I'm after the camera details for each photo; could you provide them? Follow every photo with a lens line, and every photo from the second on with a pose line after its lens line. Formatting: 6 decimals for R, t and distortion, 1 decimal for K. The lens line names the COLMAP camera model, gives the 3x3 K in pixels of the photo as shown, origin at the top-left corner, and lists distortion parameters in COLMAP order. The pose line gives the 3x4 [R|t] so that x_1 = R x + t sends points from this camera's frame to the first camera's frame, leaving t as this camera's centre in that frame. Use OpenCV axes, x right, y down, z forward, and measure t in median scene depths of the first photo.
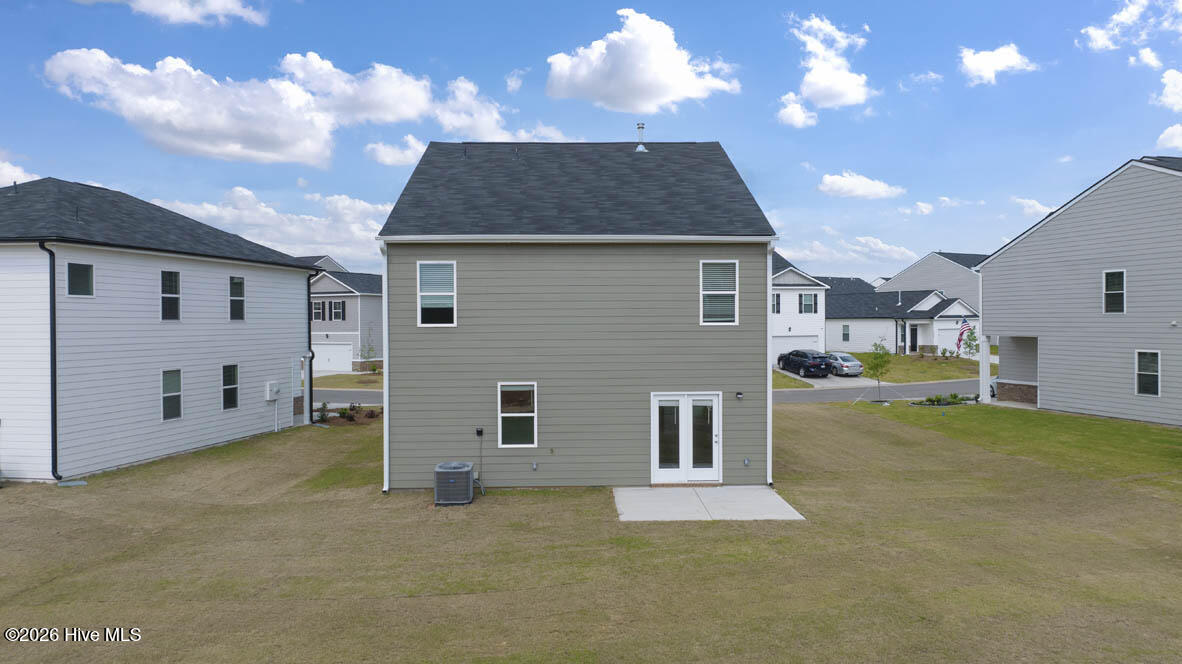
lens RADIAL K [[830.5, 0, 591.0], [0, 830.5, 332.0], [0, 0, 1]] dist [-0.021902, -0.000722]
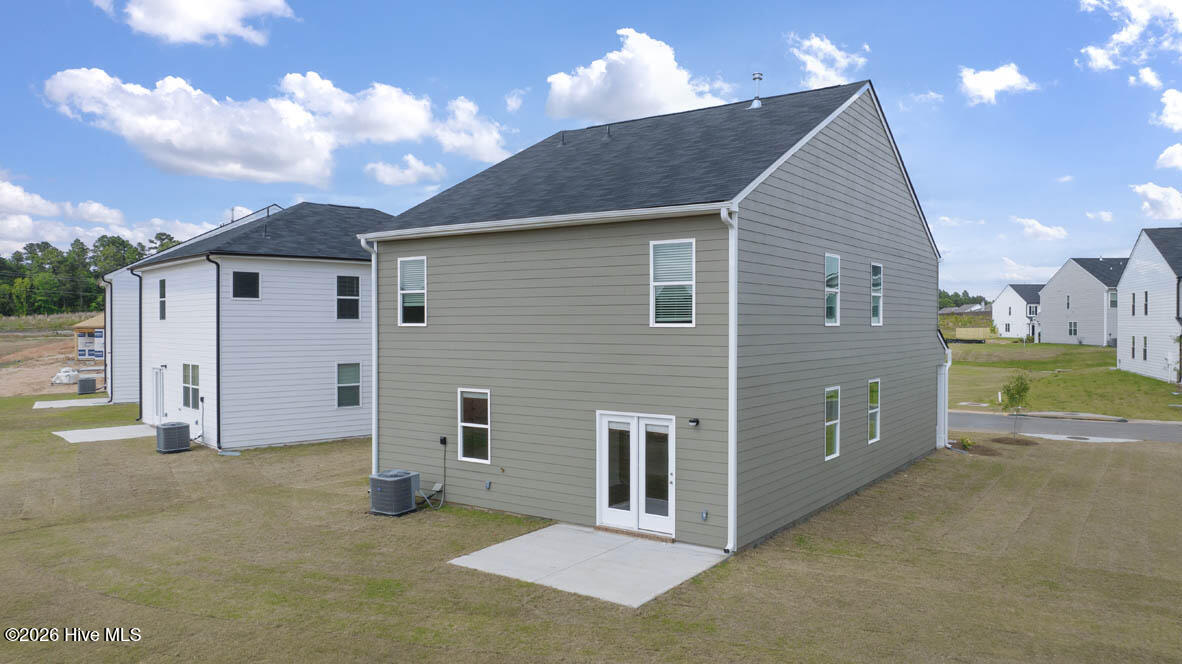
lens RADIAL K [[830.5, 0, 591.0], [0, 830.5, 332.0], [0, 0, 1]] dist [-0.021902, -0.000722]
pose [[0.798579, 0.011214, -0.601786, 0.546997], [-0.012197, 0.999923, 0.002448, -0.004531], [0.601767, 0.005386, 0.798654, 0.359836]]
